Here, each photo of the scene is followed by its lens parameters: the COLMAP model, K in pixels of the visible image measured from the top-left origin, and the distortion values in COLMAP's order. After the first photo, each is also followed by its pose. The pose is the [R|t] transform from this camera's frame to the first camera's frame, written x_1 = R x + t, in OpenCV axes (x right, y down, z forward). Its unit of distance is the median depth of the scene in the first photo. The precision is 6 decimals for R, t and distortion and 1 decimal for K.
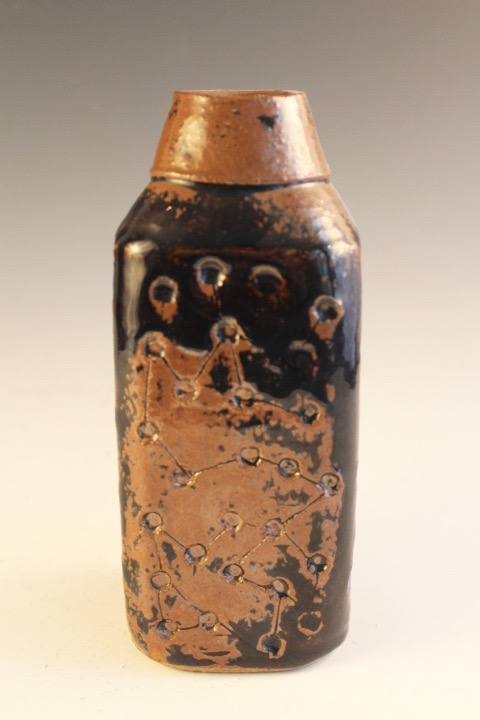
lens RADIAL K [[1053.4, 0, 240.0], [0, 1053.4, 360.0], [0, 0, 1]] dist [-0.020730, 0.026673]
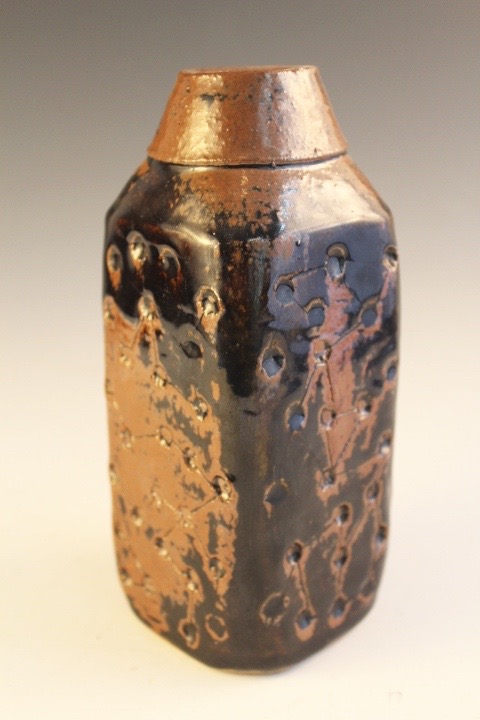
lens RADIAL K [[1053.4, 0, 240.0], [0, 1053.4, 360.0], [0, 0, 1]] dist [-0.020730, 0.026673]
pose [[0.618745, 0.203002, -0.758910, 0.790641], [-0.176823, 0.977235, 0.117237, -0.107819], [0.765433, 0.061653, 0.640555, 0.406923]]
